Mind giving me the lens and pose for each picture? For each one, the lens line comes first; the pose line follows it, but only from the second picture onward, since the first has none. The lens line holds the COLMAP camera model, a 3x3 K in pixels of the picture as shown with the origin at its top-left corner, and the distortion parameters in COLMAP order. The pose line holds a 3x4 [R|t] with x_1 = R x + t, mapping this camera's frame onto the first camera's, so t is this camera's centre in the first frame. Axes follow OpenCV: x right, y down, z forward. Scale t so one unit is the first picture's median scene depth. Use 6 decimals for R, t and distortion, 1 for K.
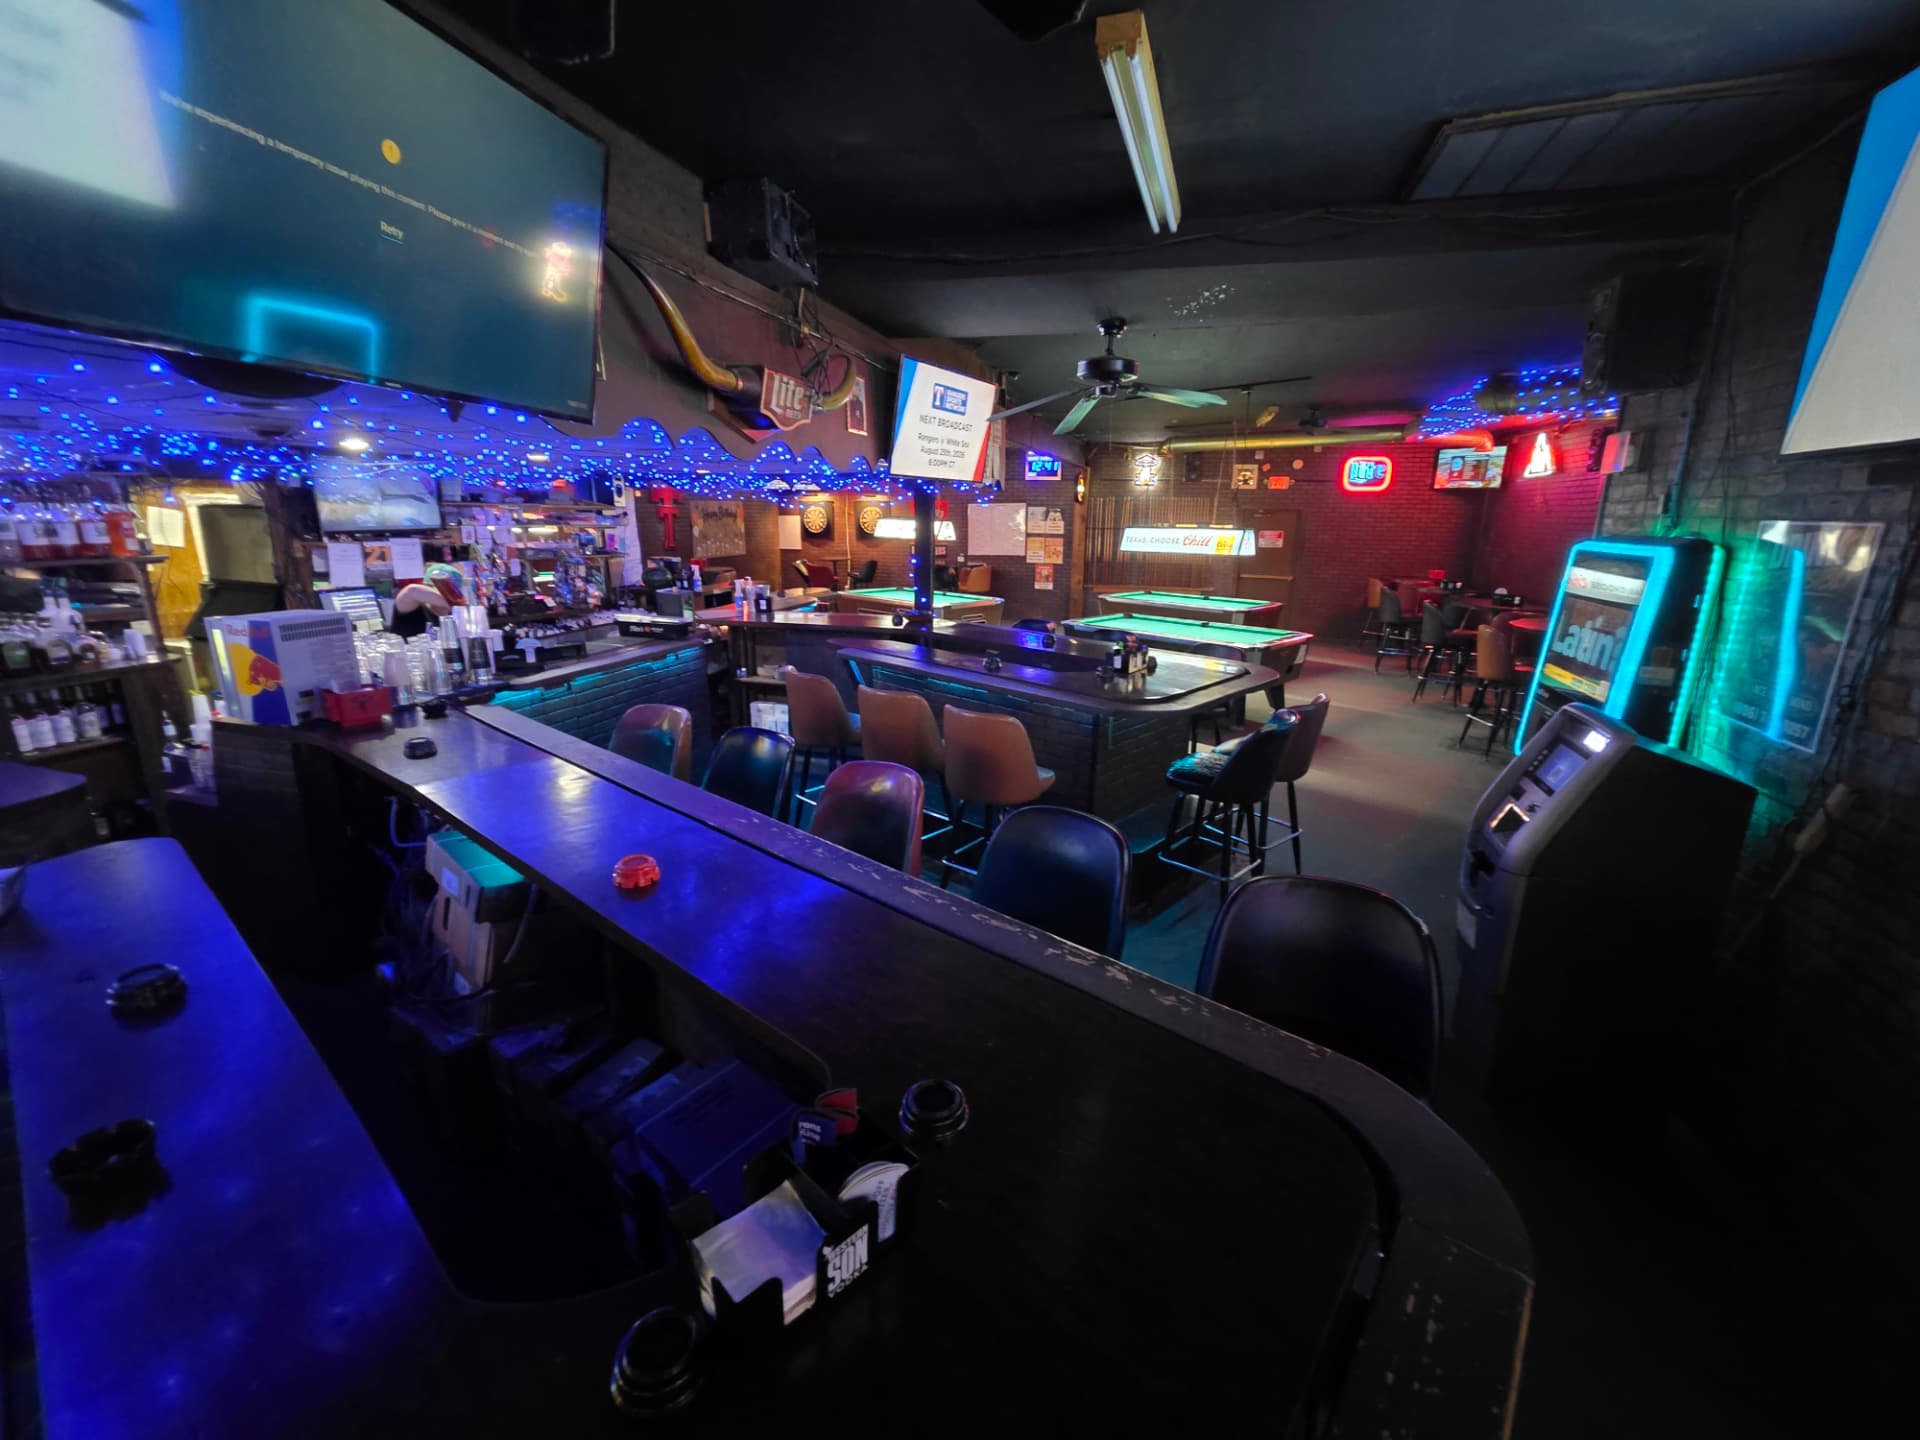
lens RADIAL K [[782.8, 0, 969.3], [0, 782.8, 713.5], [0, 0, 1]] dist [-0.000929, -0.000160]
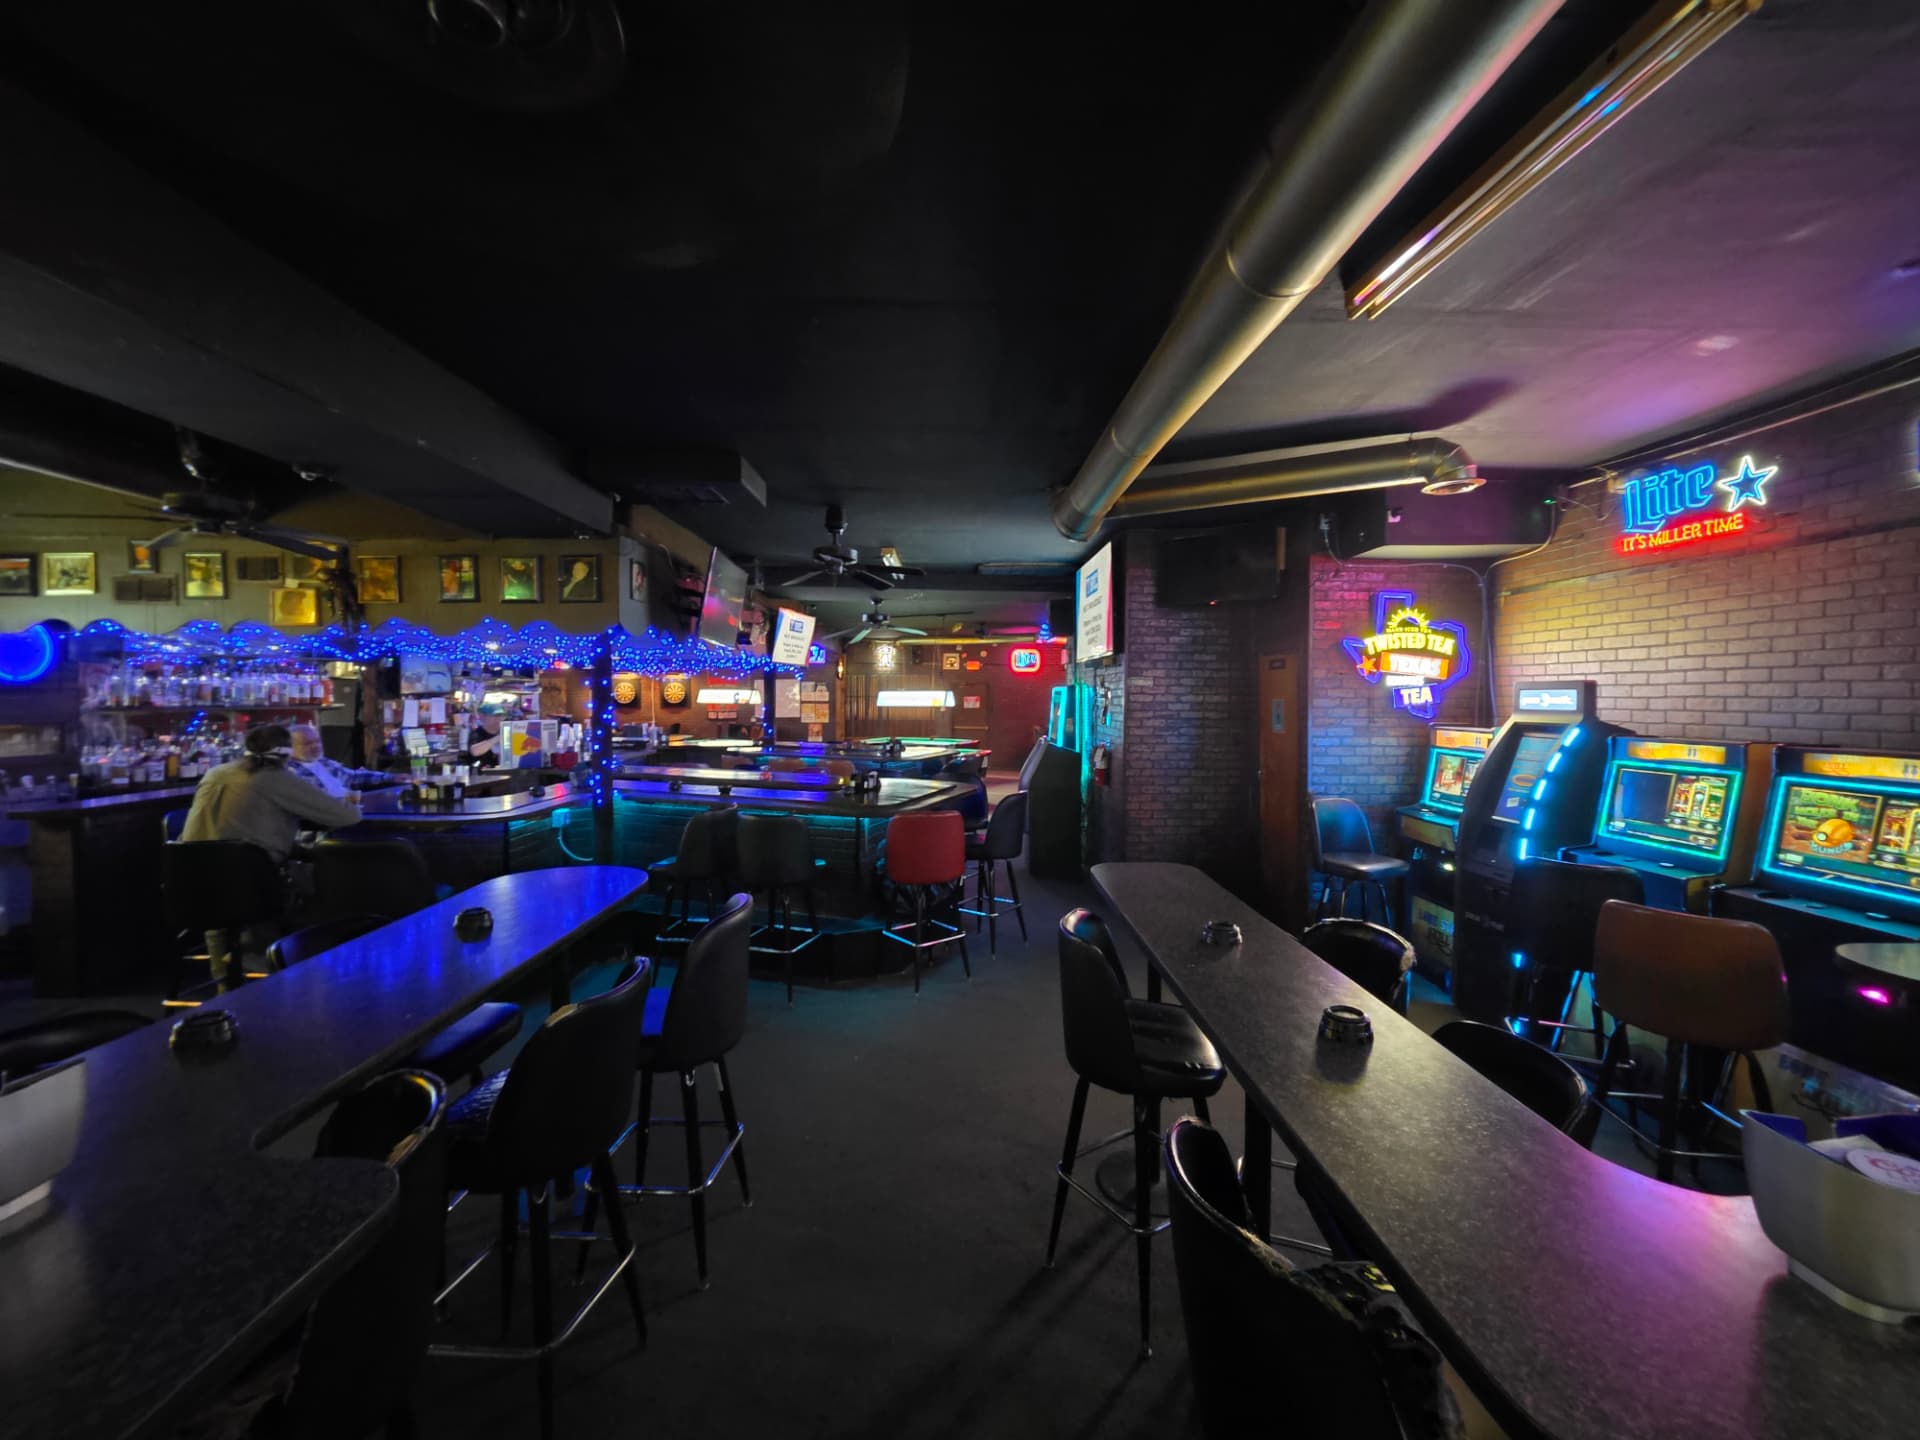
lens RADIAL K [[782.8, 0, 969.3], [0, 782.8, 713.5], [0, 0, 1]] dist [-0.000929, -0.000160]
pose [[0.945594, -0.016290, 0.324941, -0.098541], [0.087910, 0.974389, -0.206975, 0.103172], [-0.313247, 0.224280, 0.922808, -0.356339]]
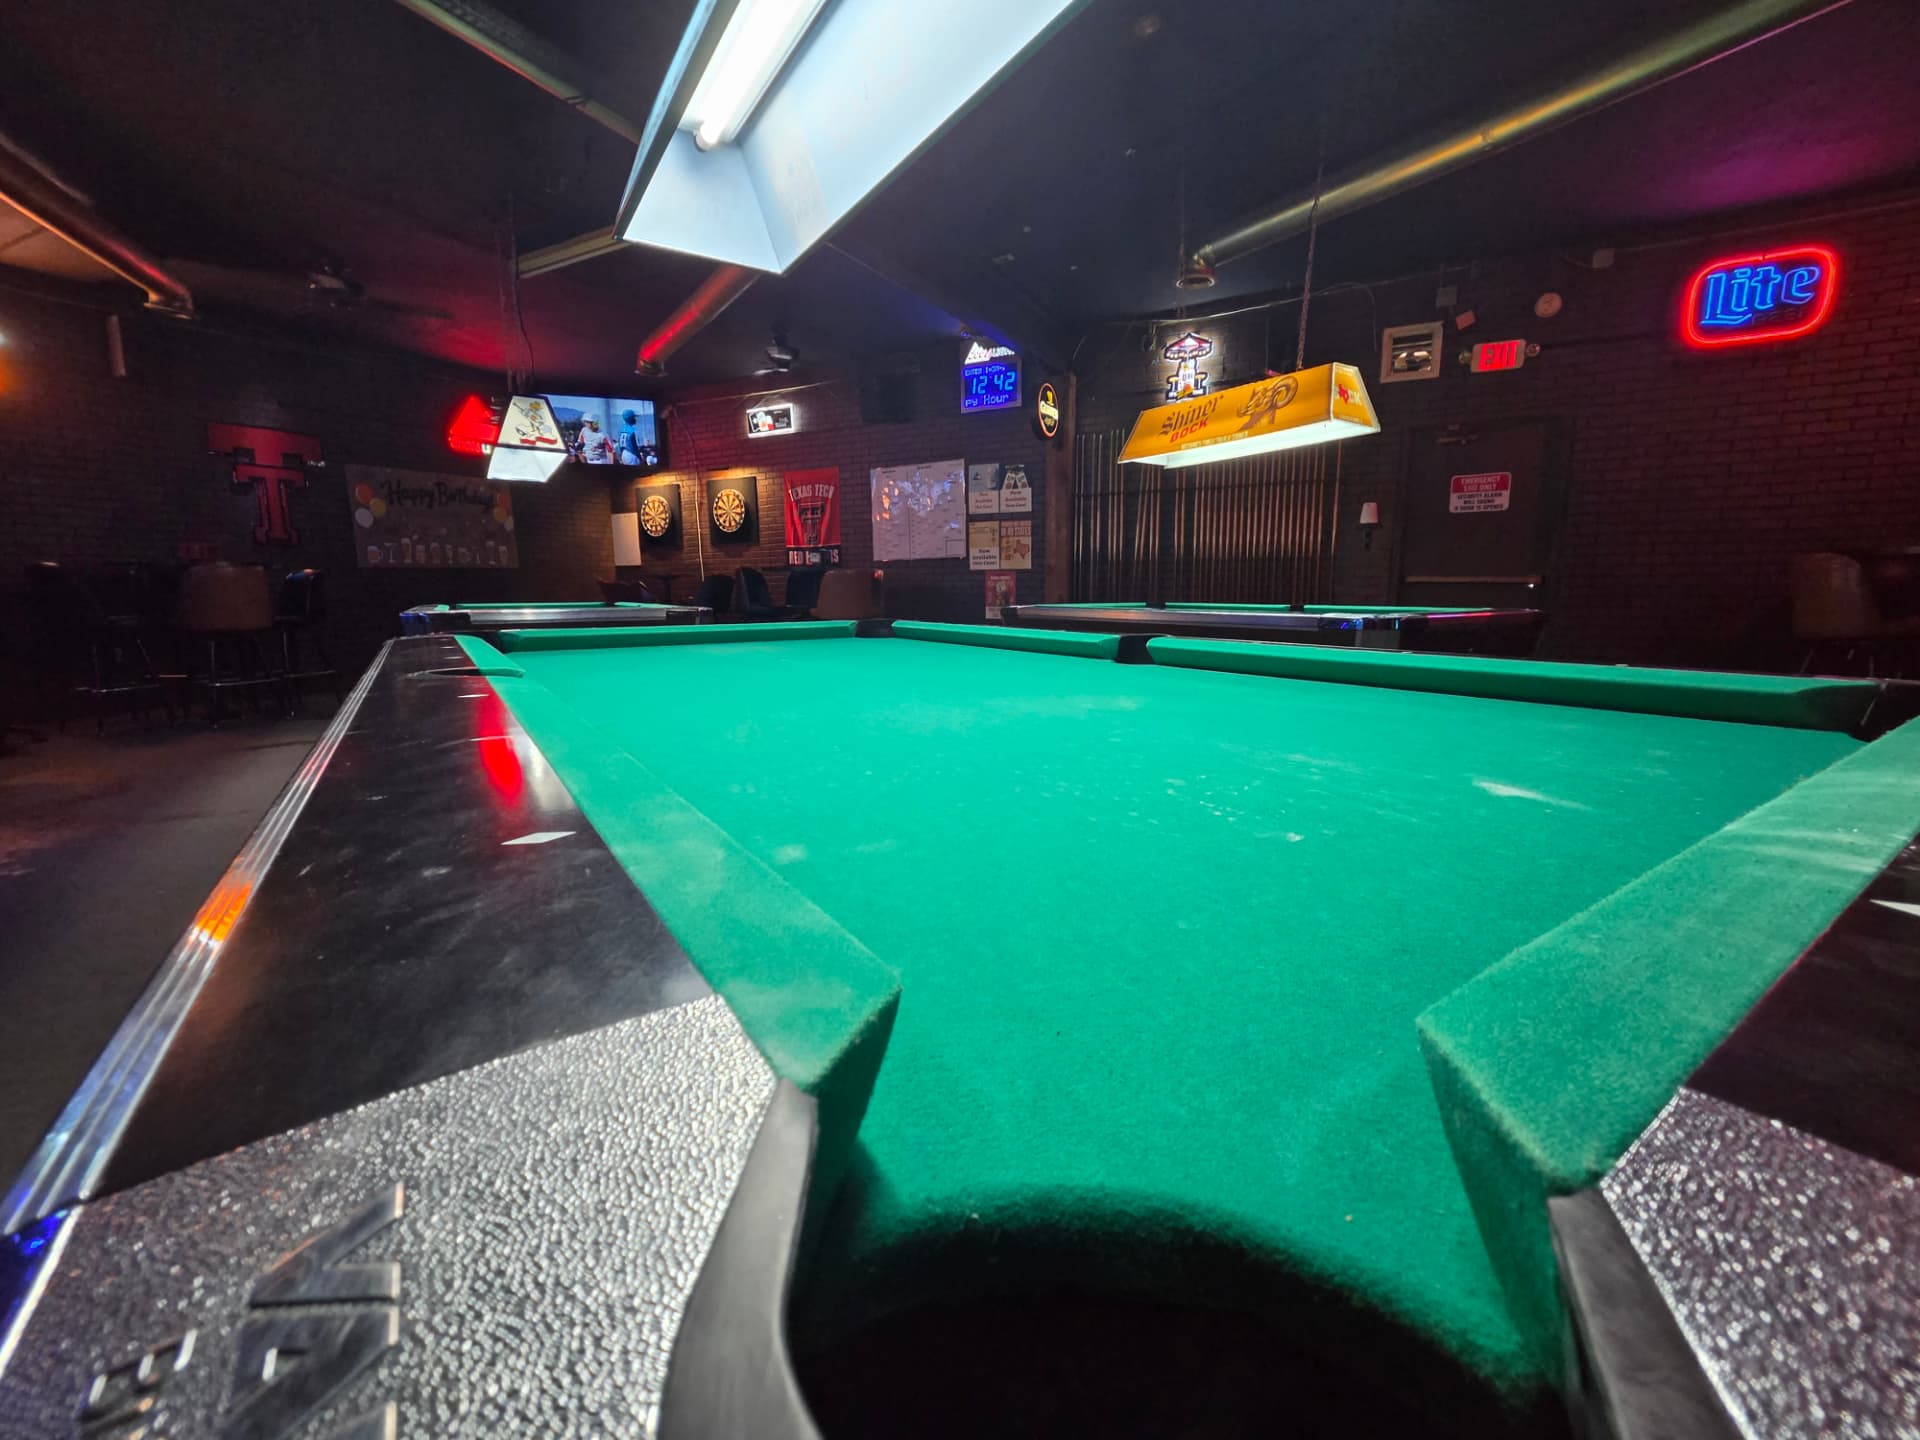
lens RADIAL K [[782.8, 0, 969.3], [0, 782.8, 713.5], [0, 0, 1]] dist [-0.000929, -0.000160]
pose [[0.980834, 0.013540, -0.194374, 0.196132], [-0.031148, 0.995650, -0.087817, -0.054292], [0.192340, 0.092188, 0.976989, 0.539072]]
